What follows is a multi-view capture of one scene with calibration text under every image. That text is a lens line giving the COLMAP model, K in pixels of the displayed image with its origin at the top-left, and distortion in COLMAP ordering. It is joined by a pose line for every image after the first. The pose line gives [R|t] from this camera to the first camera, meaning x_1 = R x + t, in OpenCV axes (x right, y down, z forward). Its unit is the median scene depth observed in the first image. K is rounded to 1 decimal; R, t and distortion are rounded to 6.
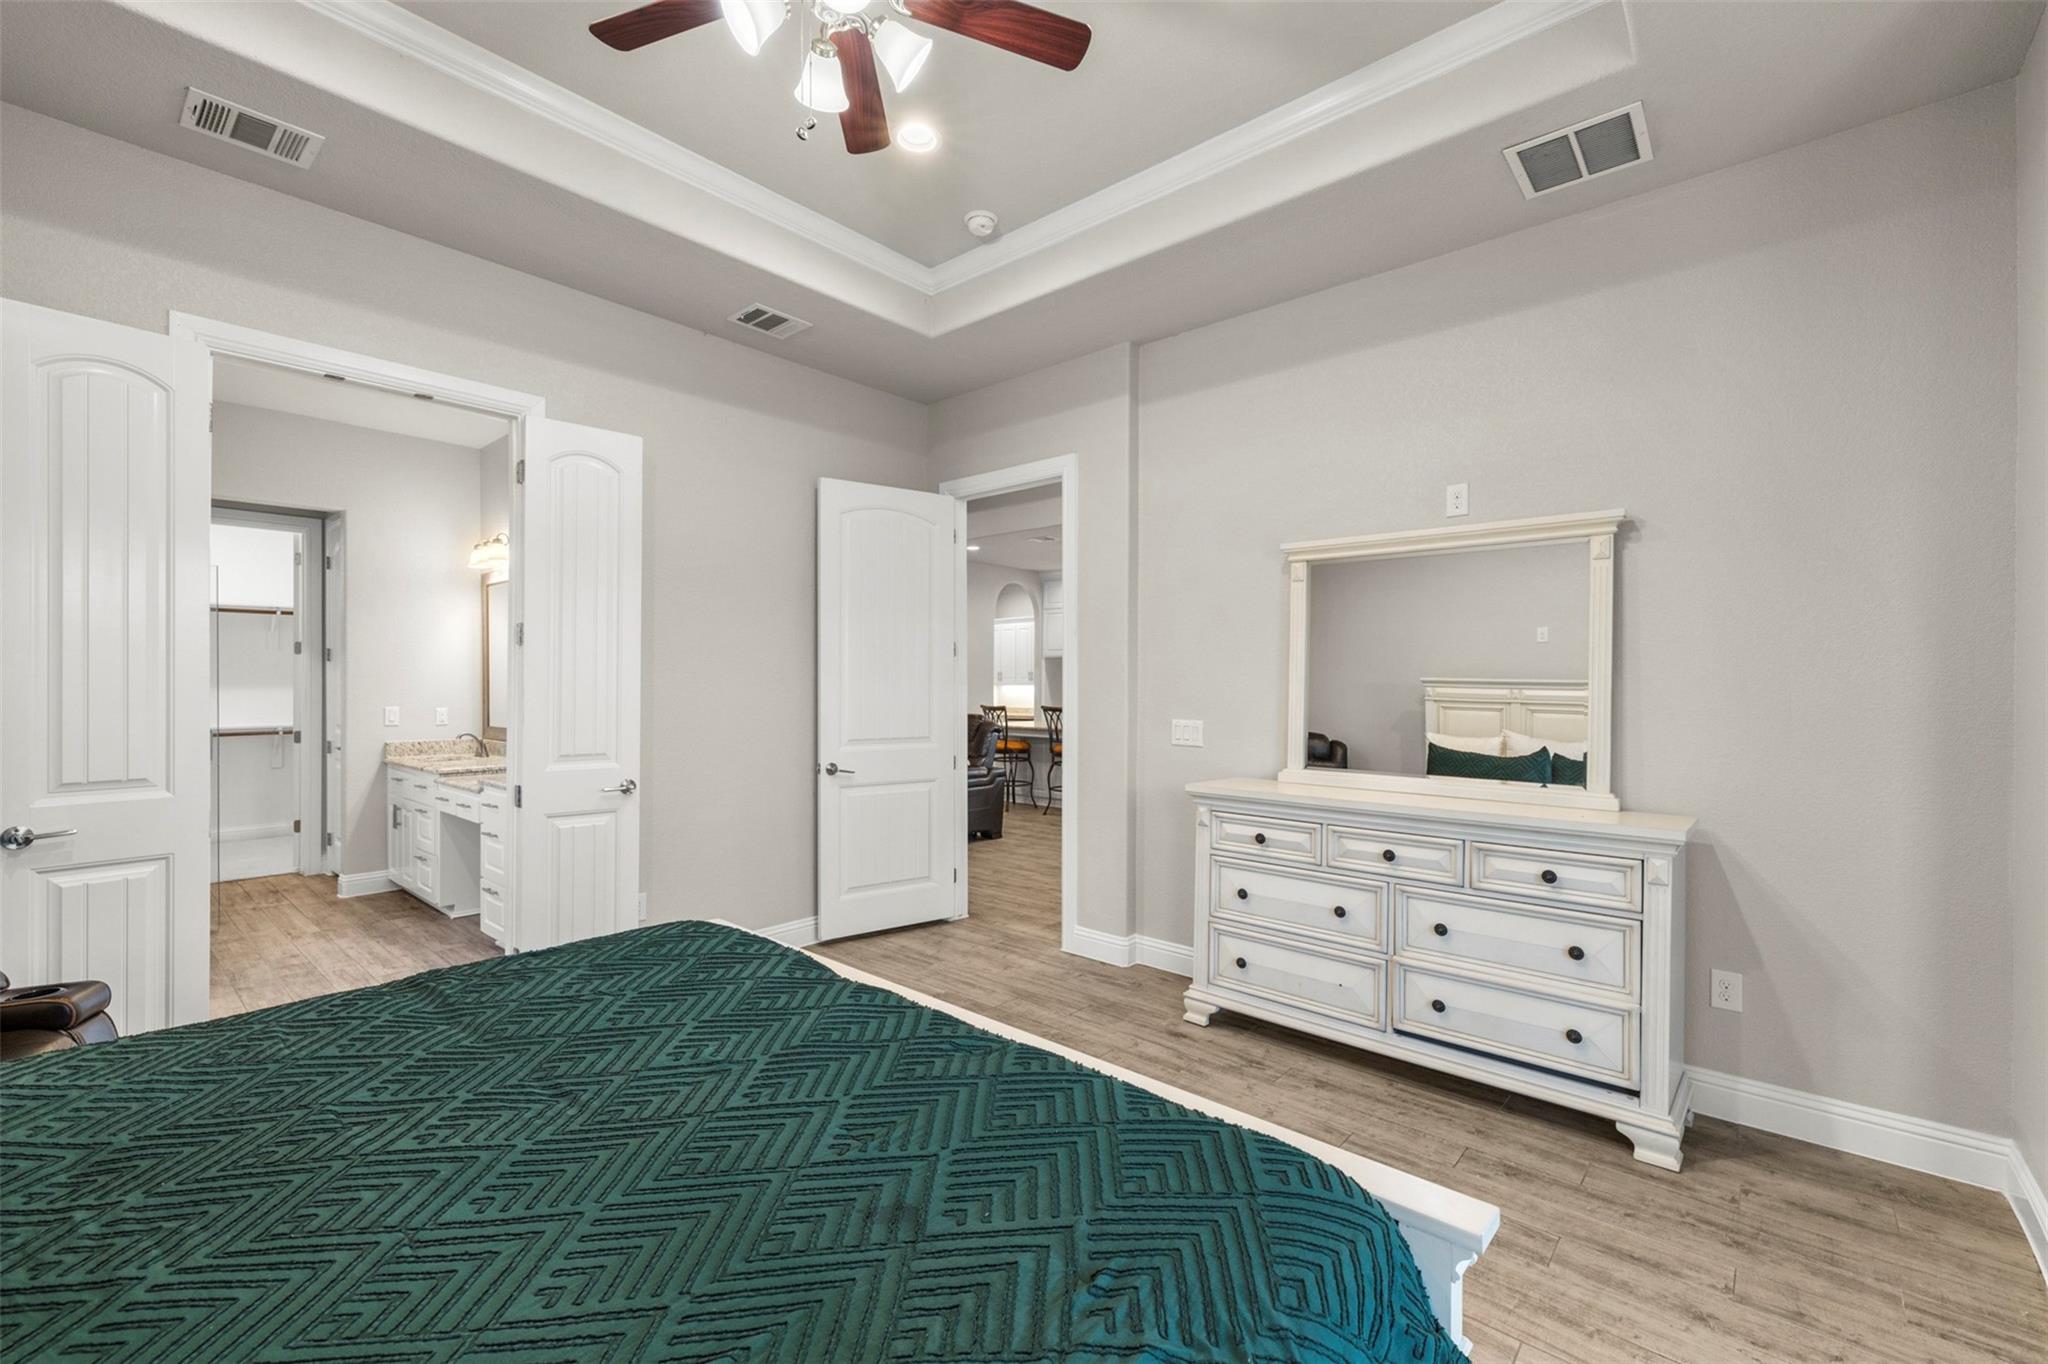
lens RADIAL K [[863.2, 0, 1028.4], [0, 863.2, 691.4], [0, 0, 1]] dist [0.002508, -0.000045]
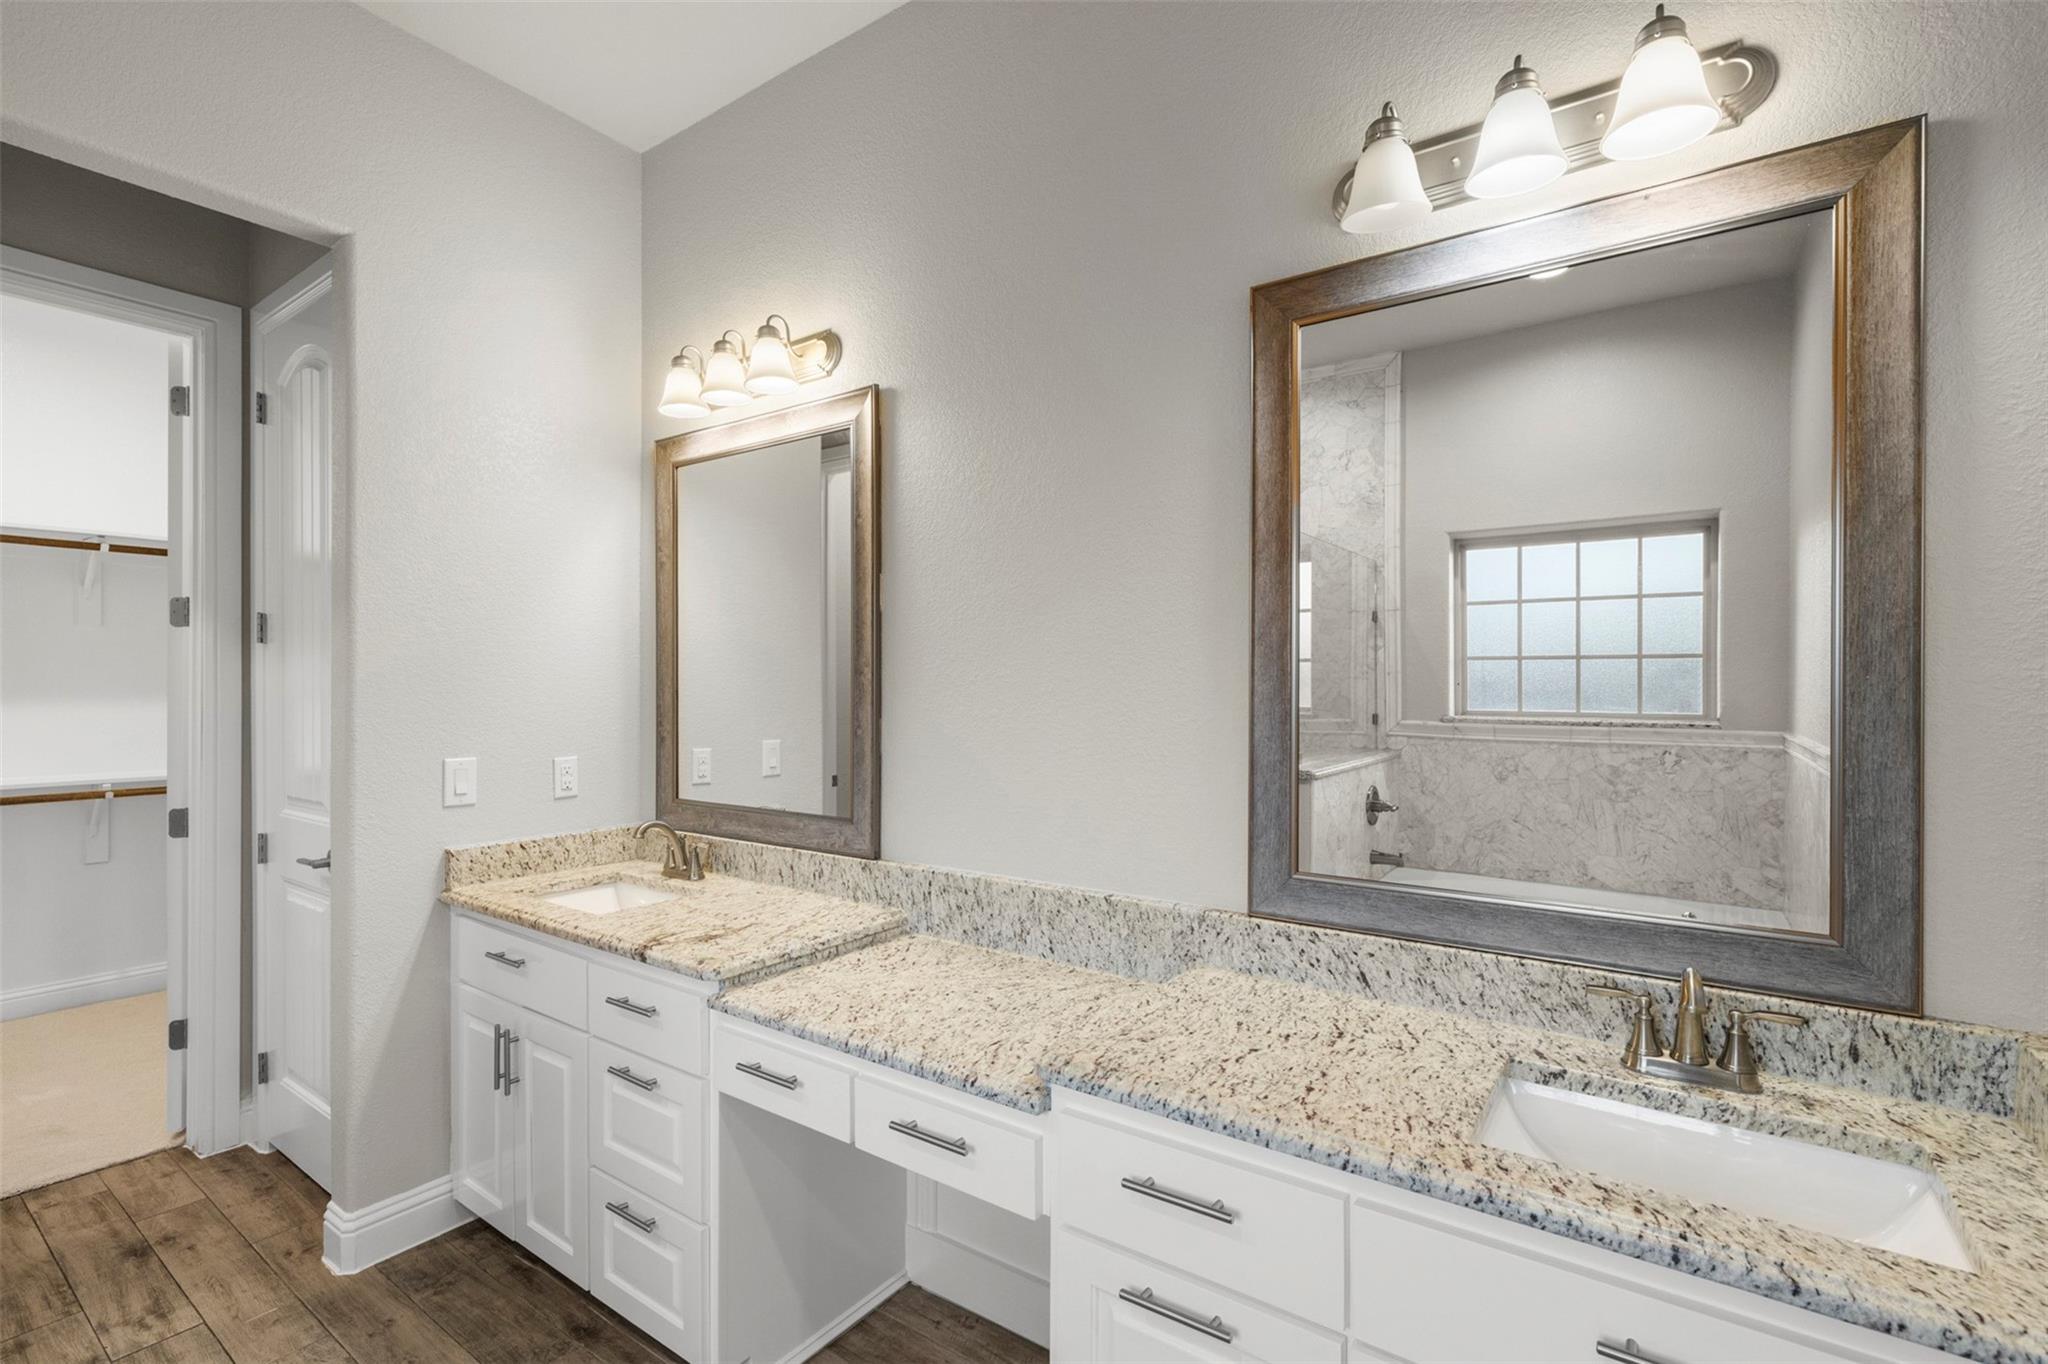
lens RADIAL K [[917.0, 0, 1006.0], [0, 917.0, 689.9], [0, 0, 1]] dist [-0.006656, 0.002880]
pose [[0.994701, -0.000414, 0.102809, -0.515375], [0.000471, 1.000000, -0.000532, -0.012243], [-0.102809, 0.000577, 0.994701, 0.542963]]
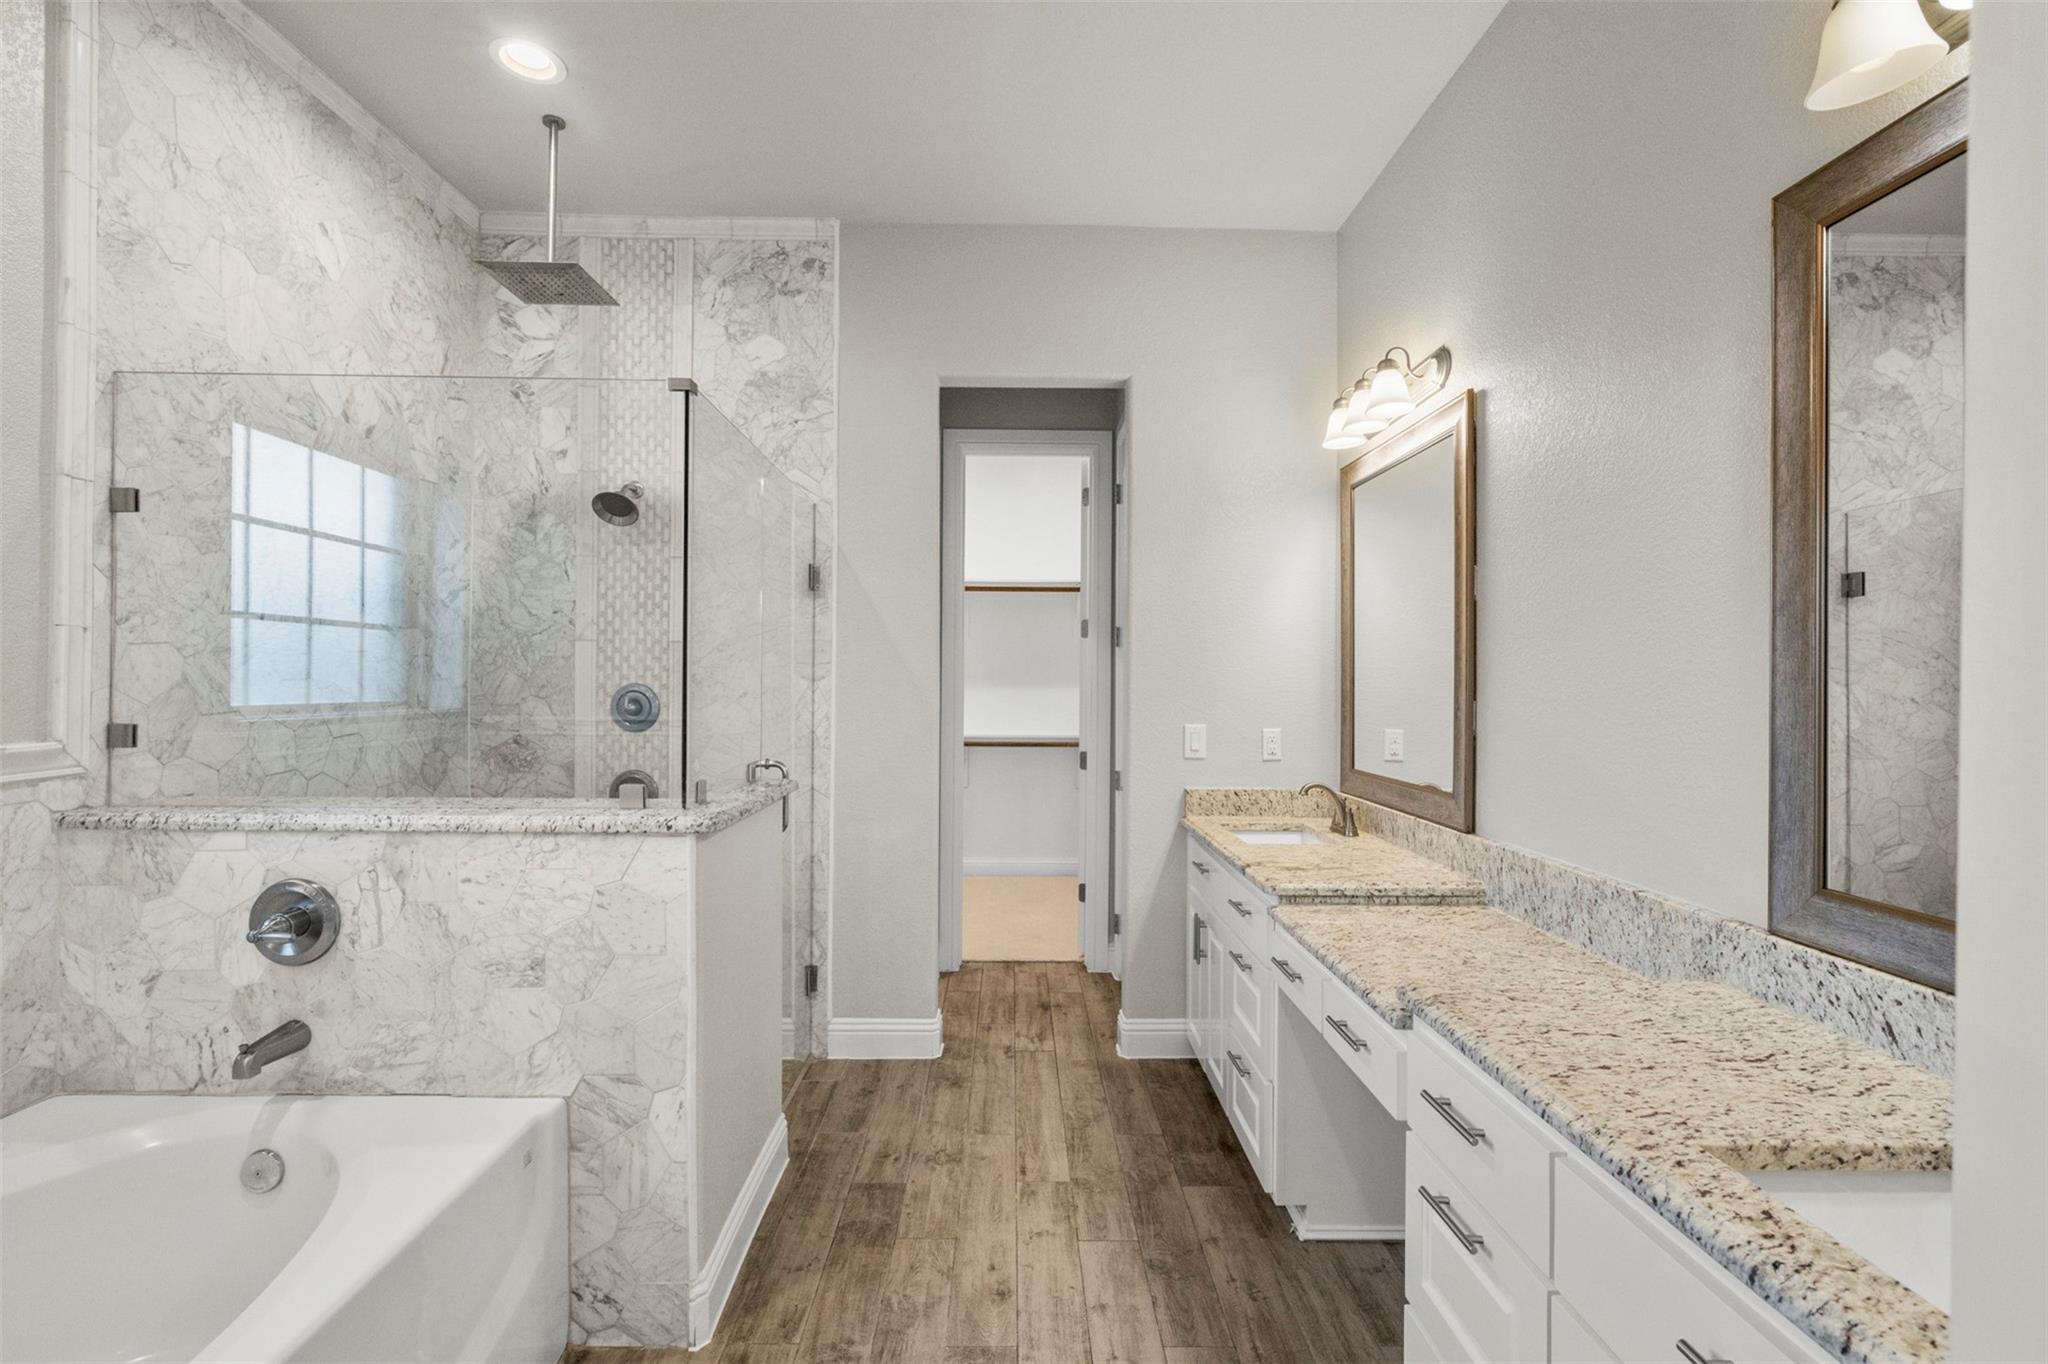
lens RADIAL K [[917.0, 0, 1032.2], [0, 917.0, 679.7], [0, 0, 1]] dist [-0.006656, 0.002880]
pose [[0.679300, 0.001832, -0.733859, -0.365876], [-0.008437, 0.999950, -0.005313, -0.006379], [0.733813, 0.009801, 0.679281, 0.509598]]
